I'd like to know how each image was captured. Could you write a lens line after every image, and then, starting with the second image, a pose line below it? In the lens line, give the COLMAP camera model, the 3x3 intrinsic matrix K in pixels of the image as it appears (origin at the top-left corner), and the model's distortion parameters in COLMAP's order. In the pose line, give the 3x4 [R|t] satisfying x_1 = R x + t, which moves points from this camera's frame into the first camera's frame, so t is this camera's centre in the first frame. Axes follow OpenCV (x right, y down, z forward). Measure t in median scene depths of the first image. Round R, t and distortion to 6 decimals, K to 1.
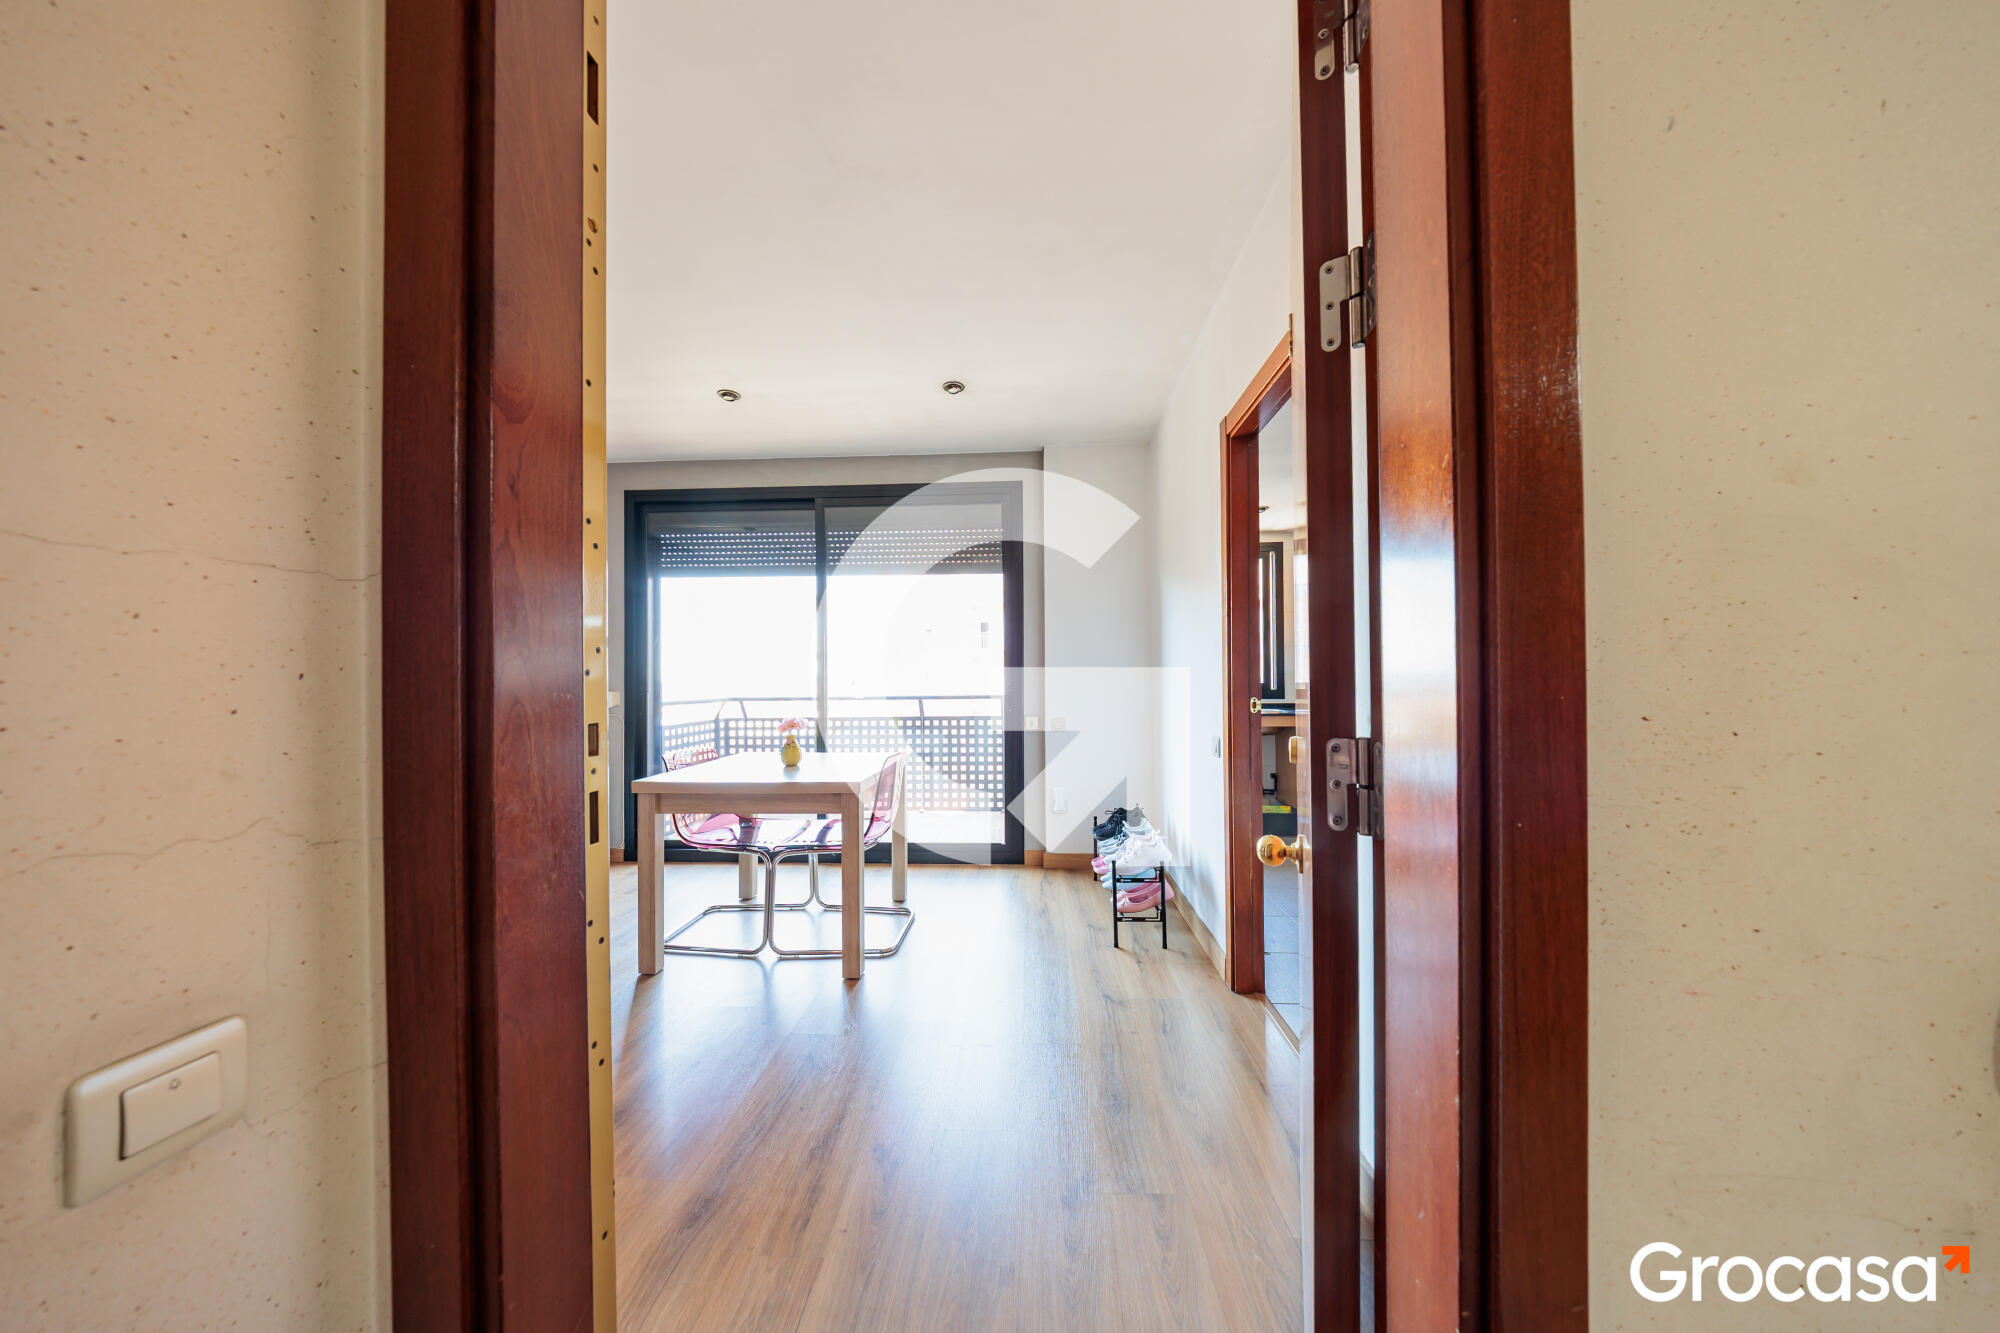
lens RADIAL K [[819.3, 0, 1000.0], [0, 819.3, 666.5], [0, 0, 1]] dist [-0.000423, -0.000094]
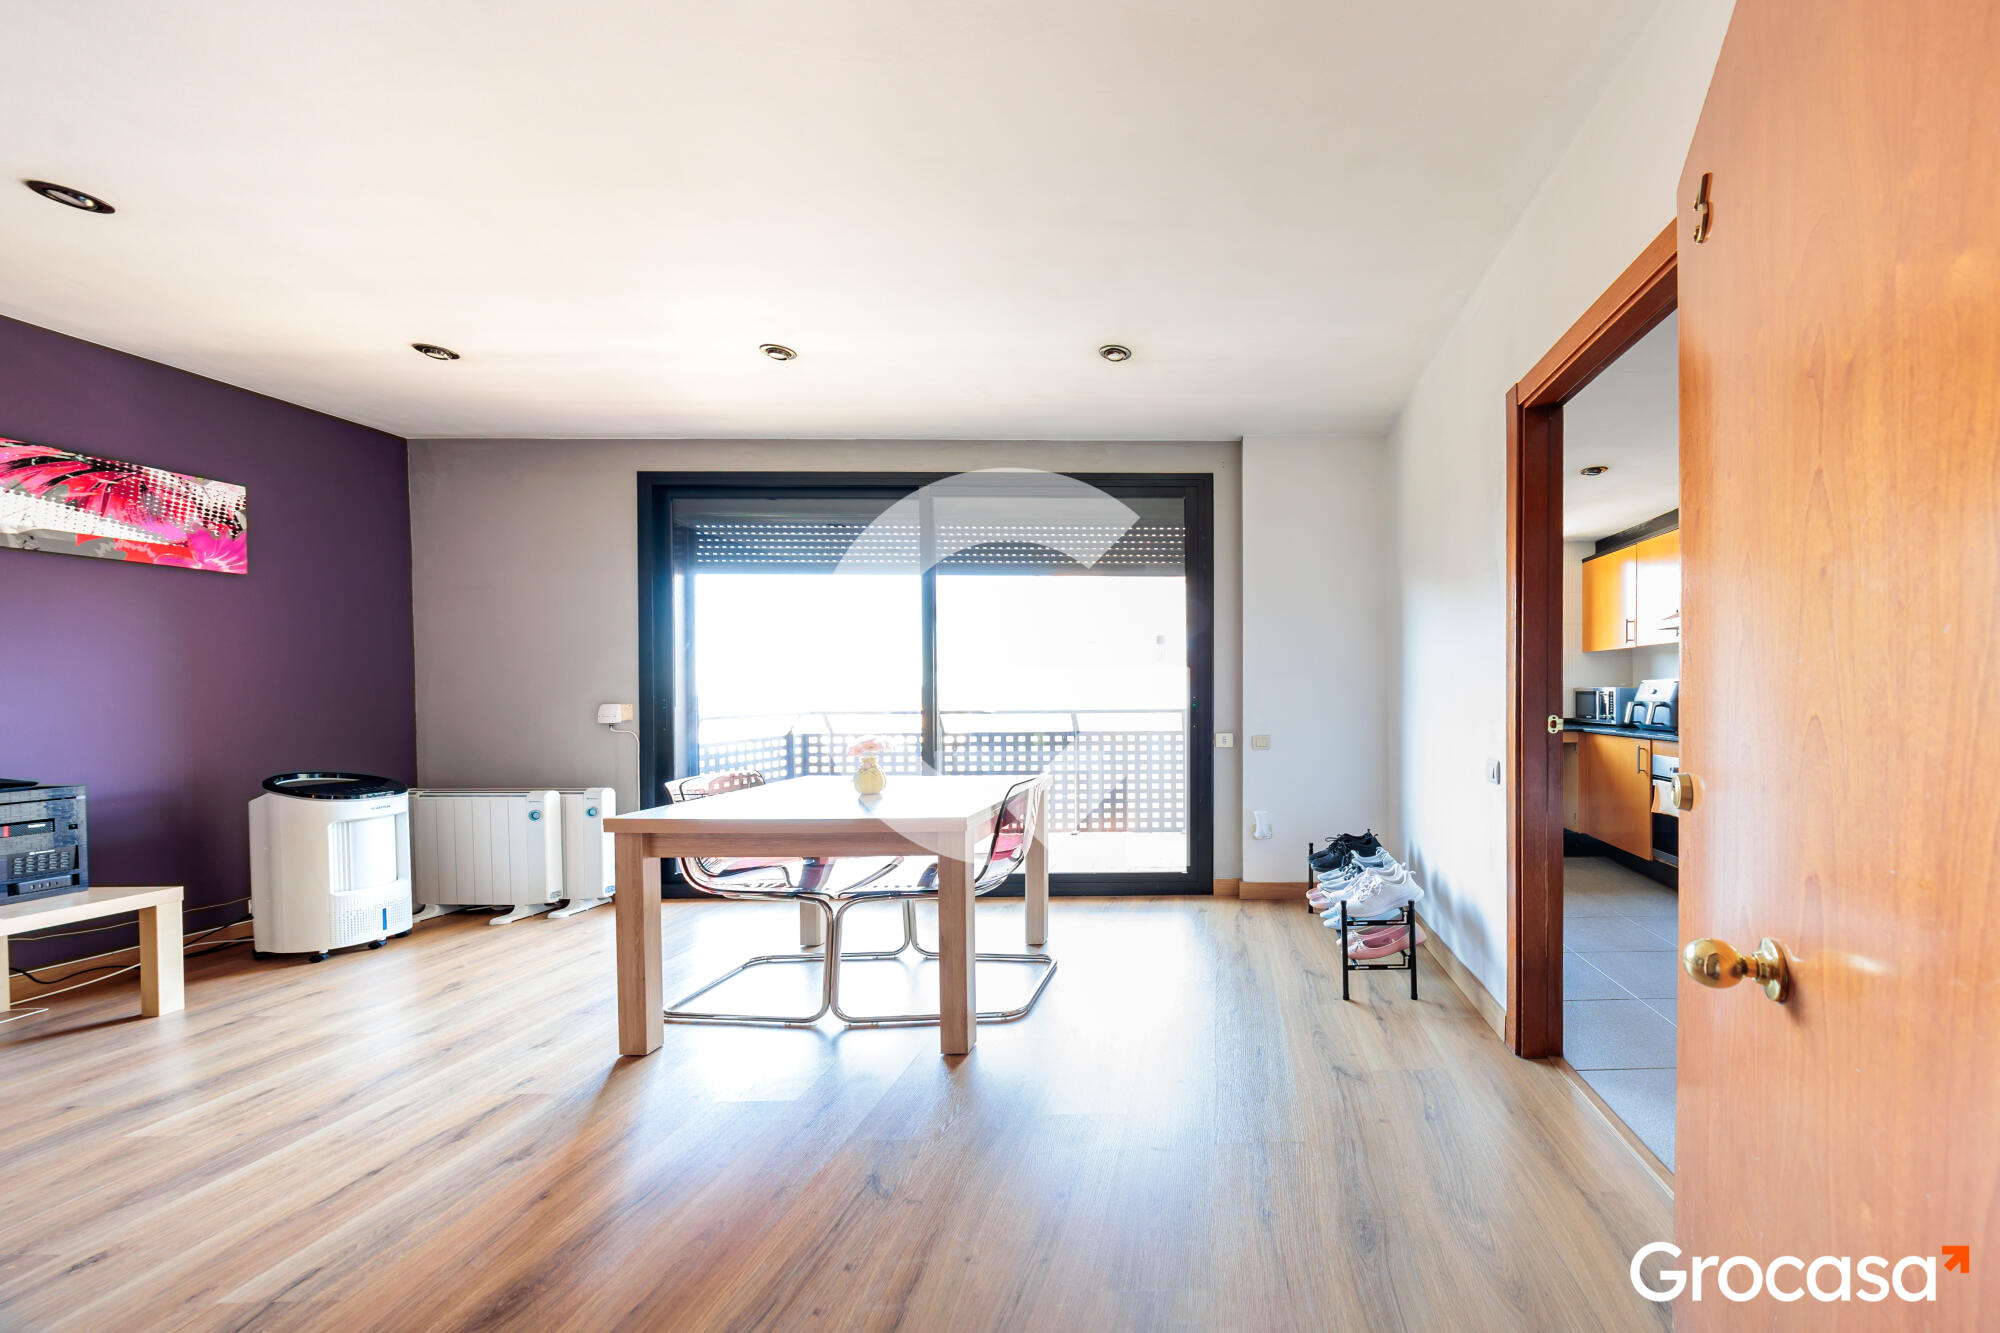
lens RADIAL K [[568.1, 0, 742.2], [0, 568.1, 686.8], [0, 0, 1]] dist [-0.000214, -0.000031]
pose [[0.792726, 0.003811, -0.609567, -0.001897], [0.002616, 0.999950, 0.009654, 0.002482], [0.609573, -0.009247, 0.792676, 0.226200]]
